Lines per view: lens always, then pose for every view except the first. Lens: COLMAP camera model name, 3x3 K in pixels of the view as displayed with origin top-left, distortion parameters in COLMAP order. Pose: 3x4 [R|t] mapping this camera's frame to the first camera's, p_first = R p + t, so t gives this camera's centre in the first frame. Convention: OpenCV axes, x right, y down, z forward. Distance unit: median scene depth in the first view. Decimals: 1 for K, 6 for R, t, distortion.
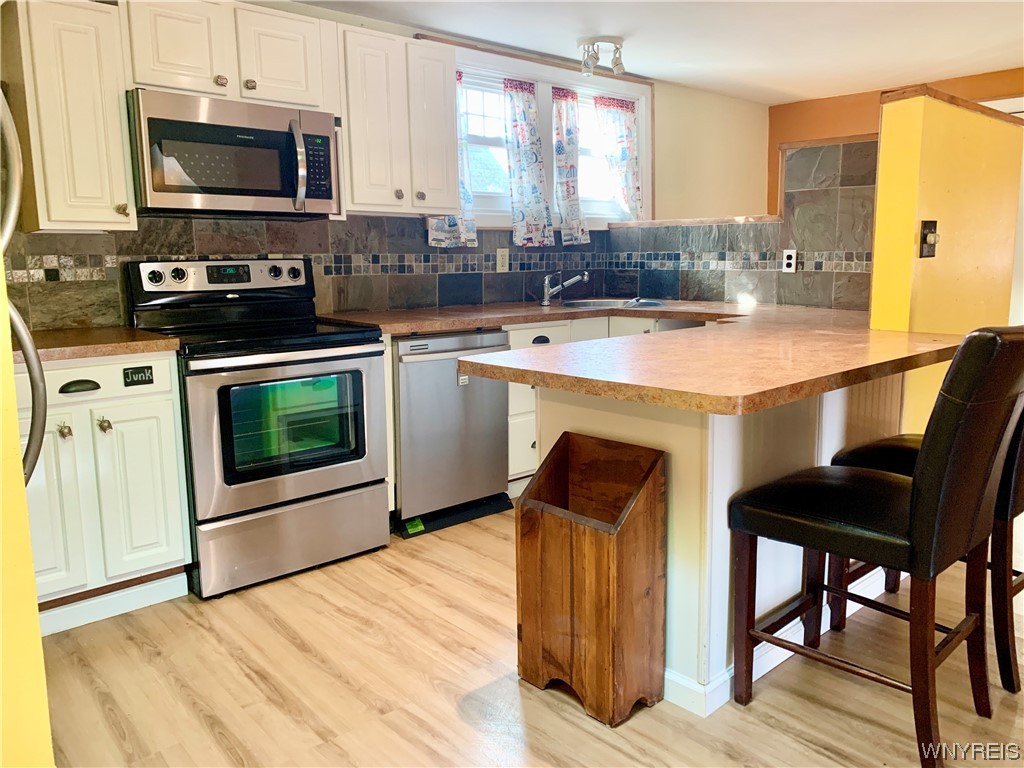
lens RADIAL K [[778.7, 0, 512.0], [0, 778.7, 384.0], [0, 0, 1]] dist [0.118572, -0.297874]
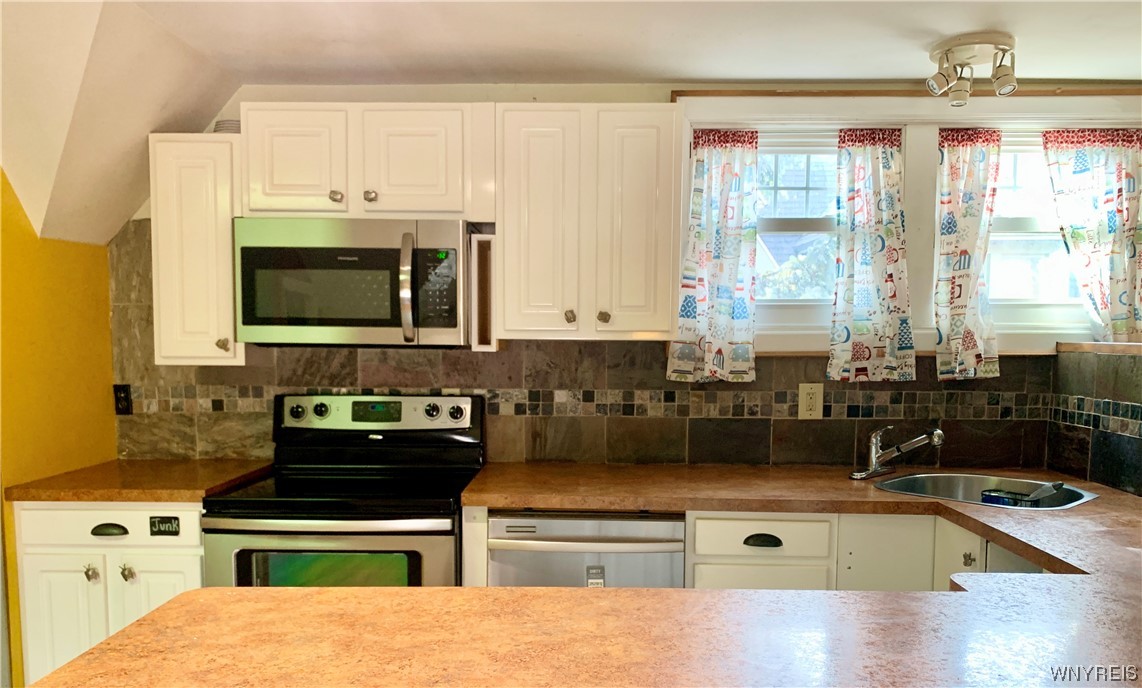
lens RADIAL K [[860.9, 0, 568.2], [0, 860.9, 422.5], [0, 0, 1]] dist [0.078067, -0.128625]
pose [[0.730020, 0.075405, -0.679253, 0.387986], [-0.123285, 0.992119, -0.022362, -0.116025], [0.672214, 0.100066, 0.733563, 0.389329]]
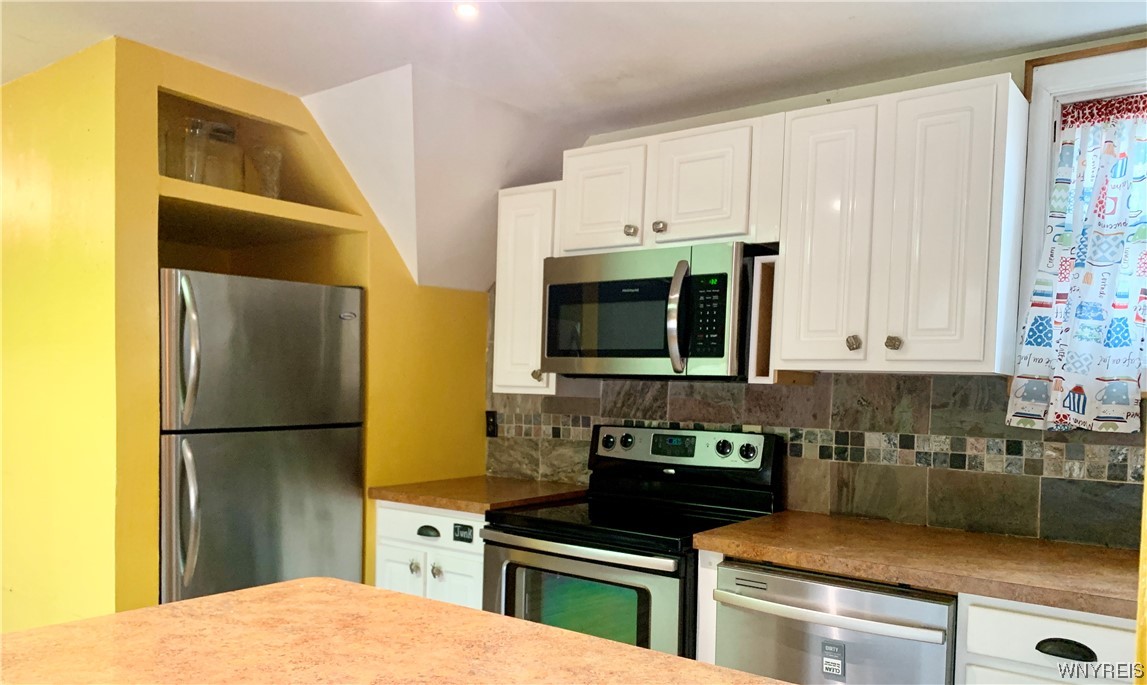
lens RADIAL K [[866.9, 0, 575.4], [0, 866.9, 422.3], [0, 0, 1]] dist [0.089187, -0.161252]
pose [[0.194113, 0.055685, -0.979397, 0.468538], [-0.186508, 0.982272, 0.018883, -0.142080], [0.963086, 0.179000, 0.201058, 0.618647]]
